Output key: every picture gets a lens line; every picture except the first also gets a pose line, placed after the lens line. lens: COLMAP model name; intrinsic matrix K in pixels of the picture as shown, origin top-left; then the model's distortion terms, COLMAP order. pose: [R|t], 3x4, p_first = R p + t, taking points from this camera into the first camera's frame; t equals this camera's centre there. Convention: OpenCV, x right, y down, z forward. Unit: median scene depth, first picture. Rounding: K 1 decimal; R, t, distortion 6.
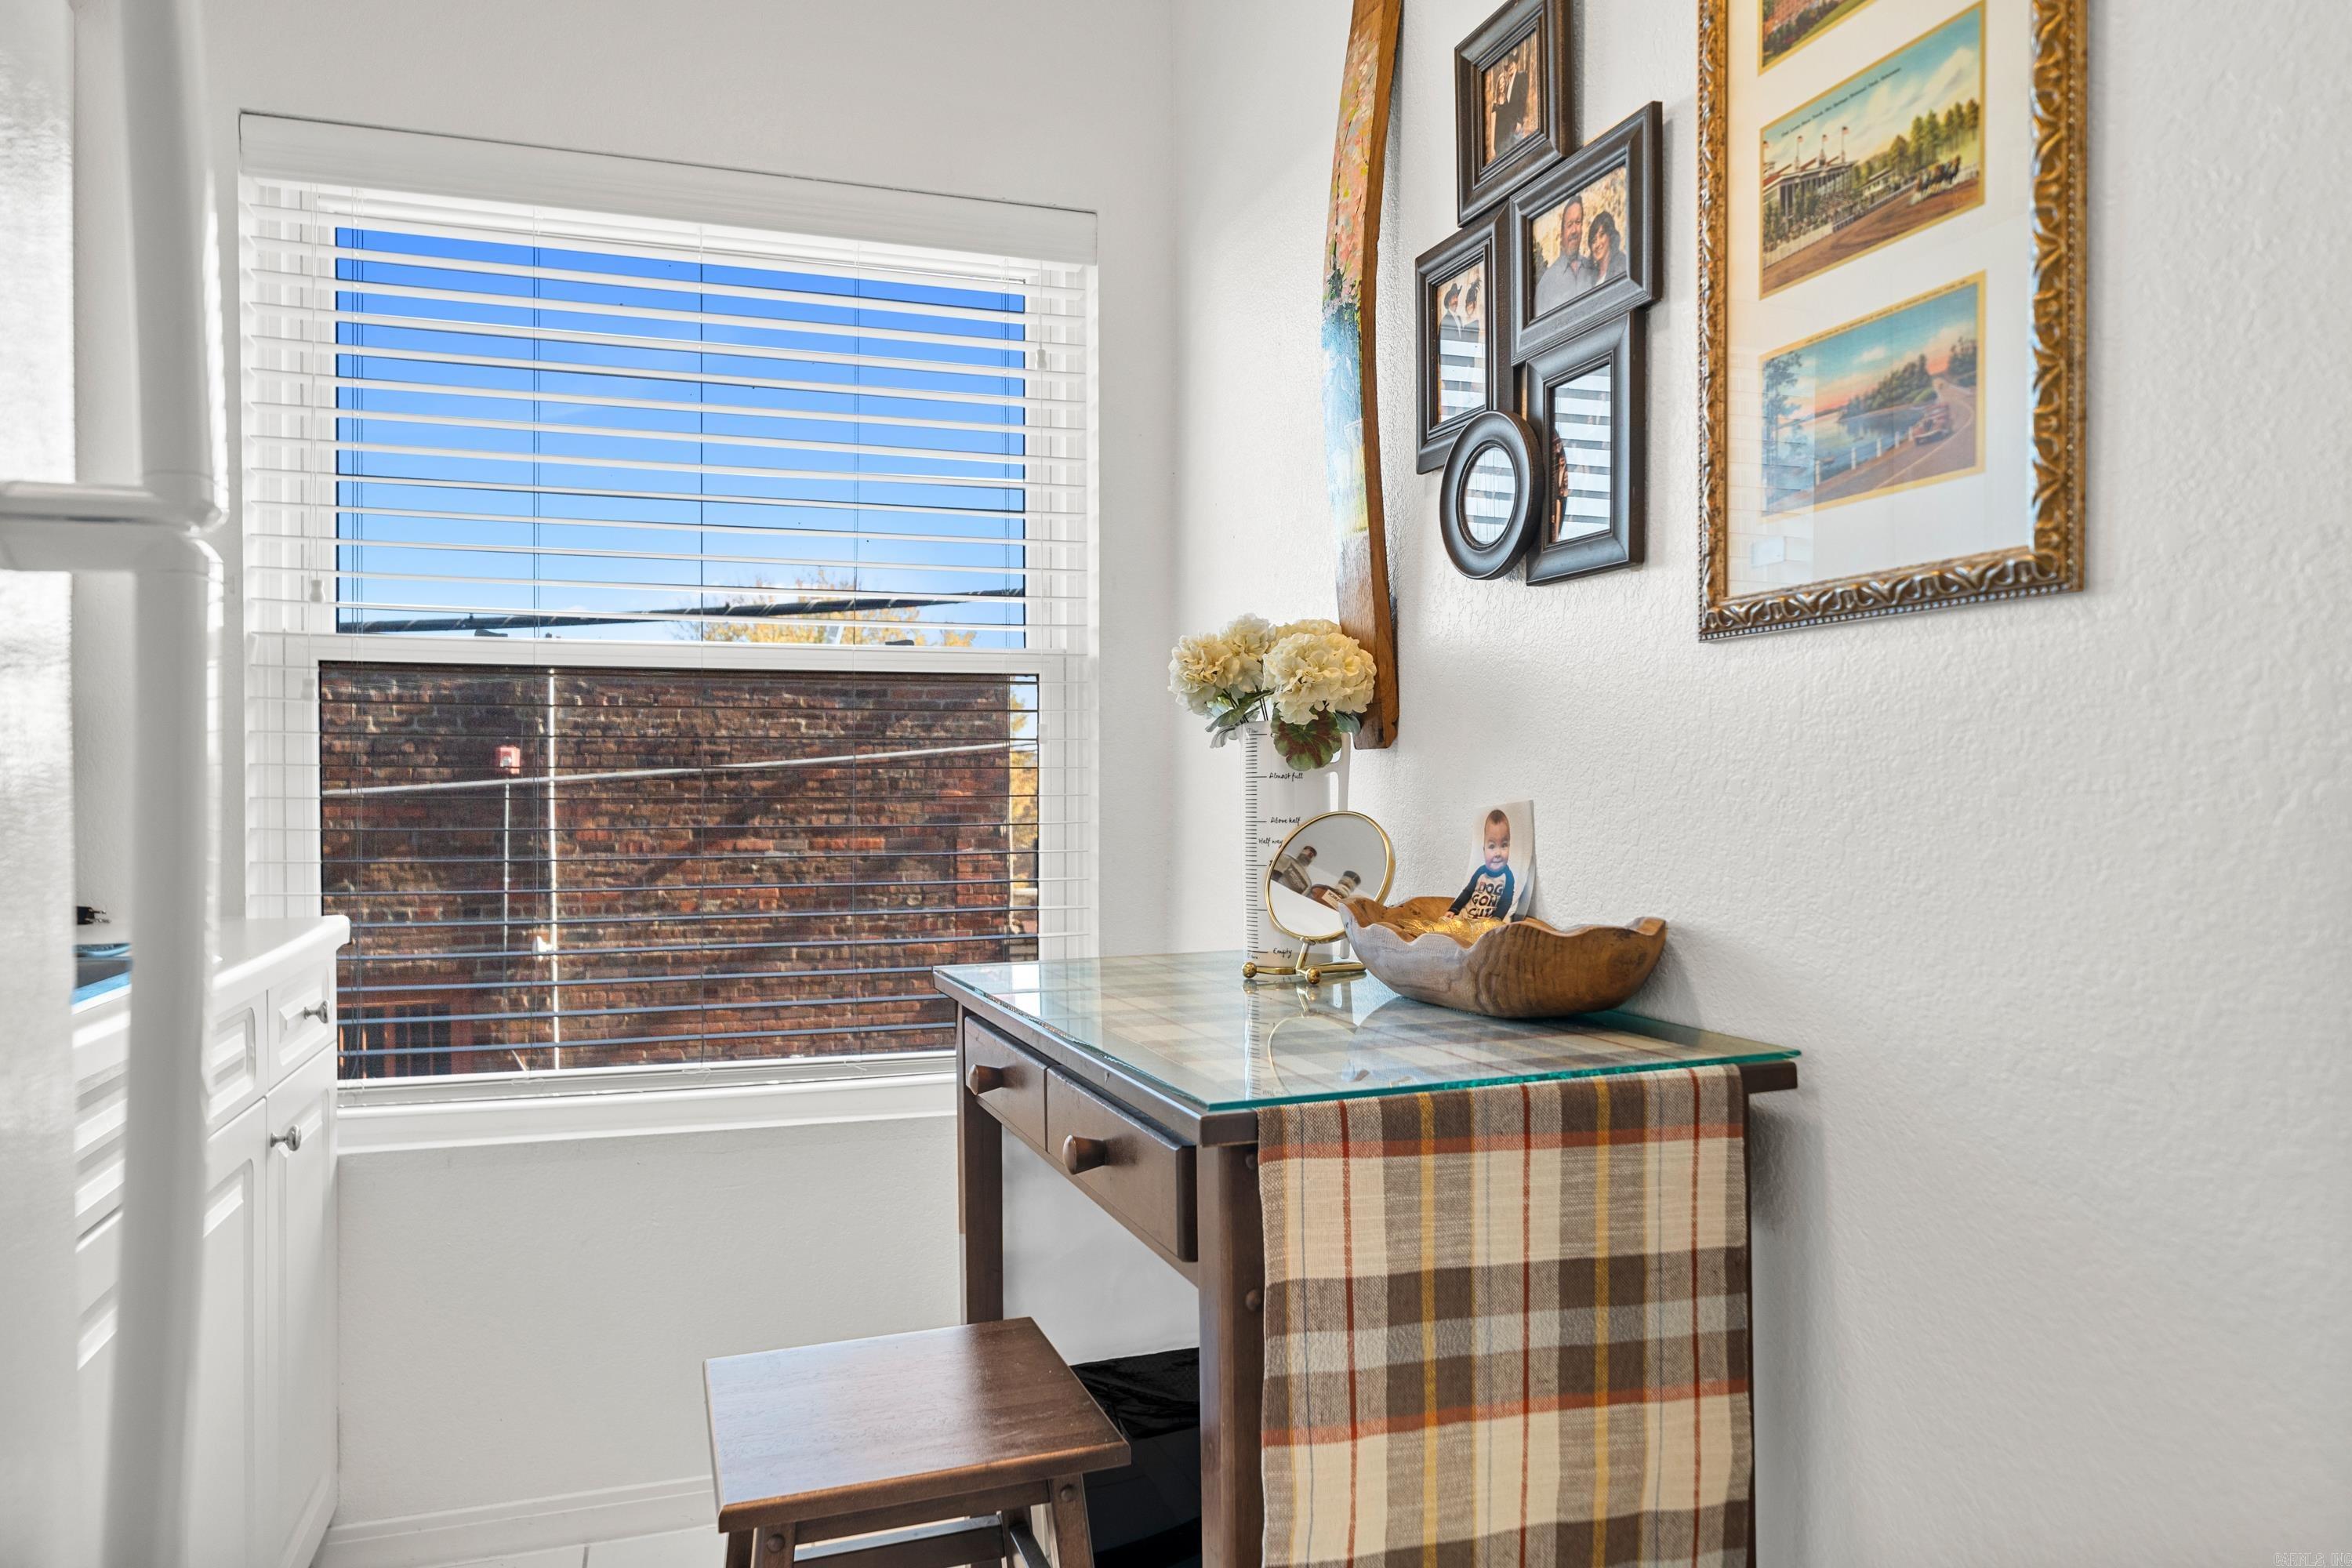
lens RADIAL K [[1470.6, 0, 1174.2], [0, 1470.6, 806.2], [0, 0, 1]] dist [0.000771, -0.001422]
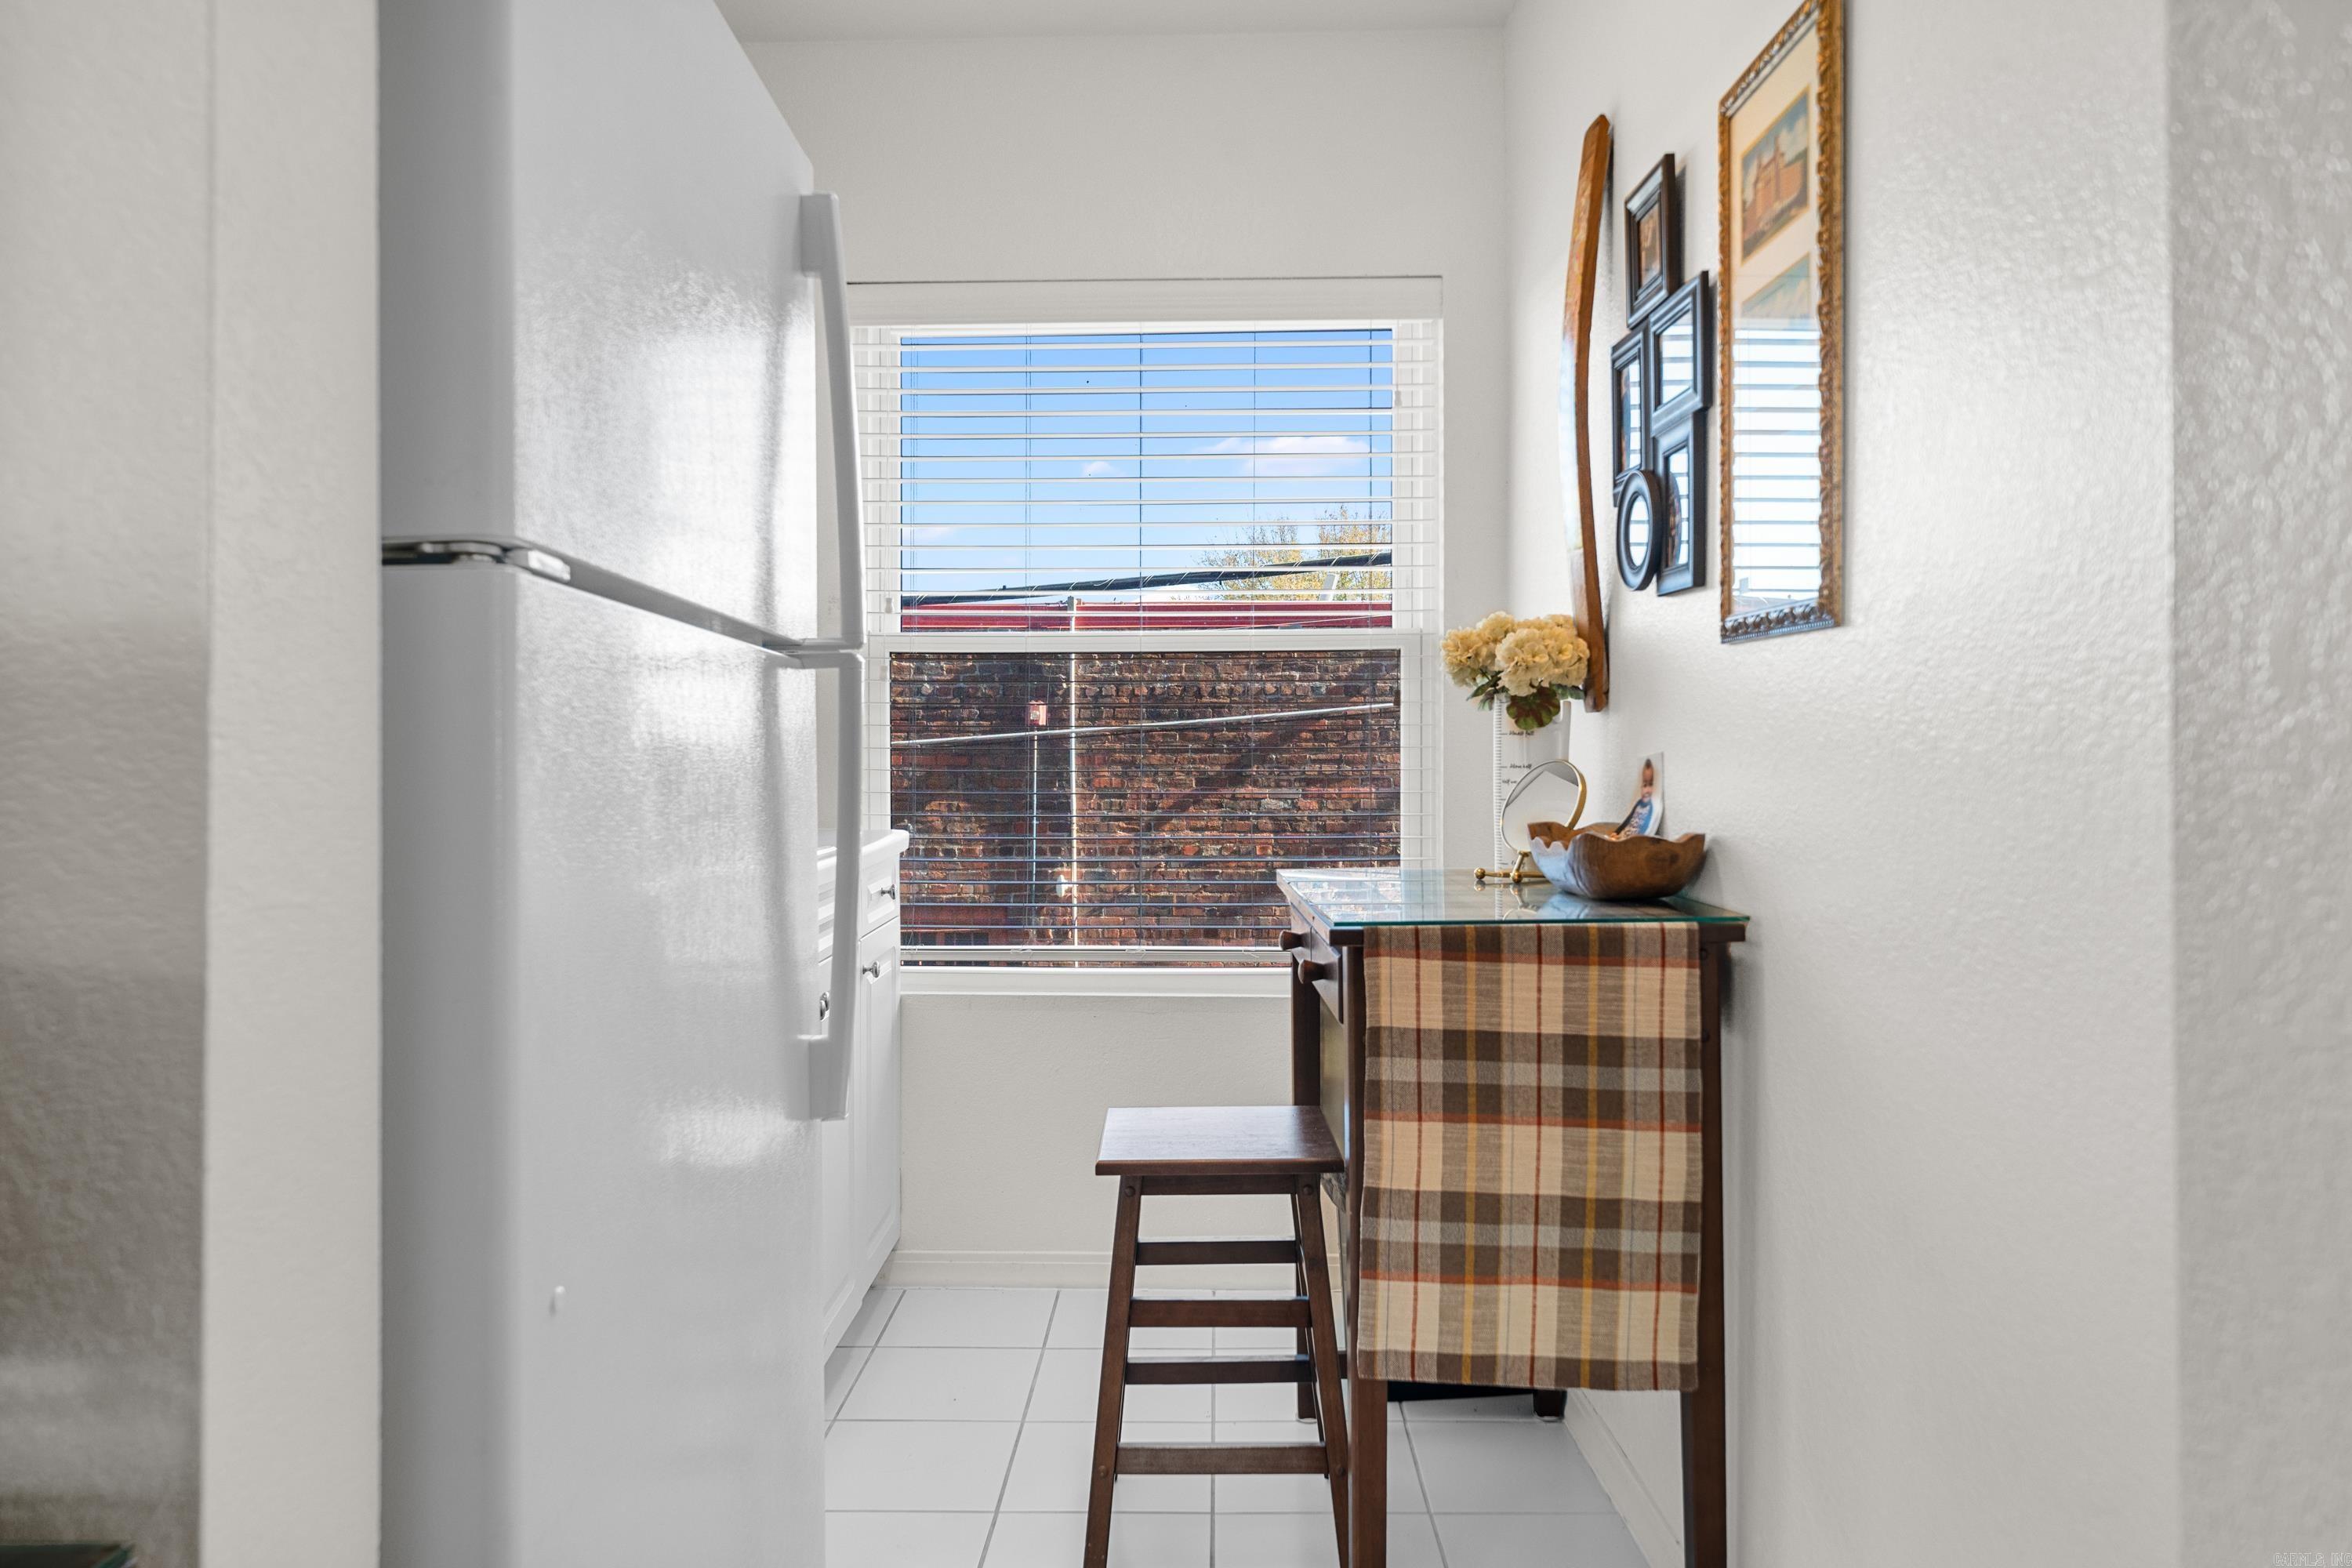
lens RADIAL K [[1640.0, 0, 1174.1], [0, 1640.0, 772.5], [0, 0, 1]] dist [0.004976, -0.000081]
pose [[0.938842, 0.006983, -0.344278, 0.395442], [-0.003817, 0.999944, 0.009873, 0.002173], [0.344328, -0.007955, 0.938816, -0.699265]]
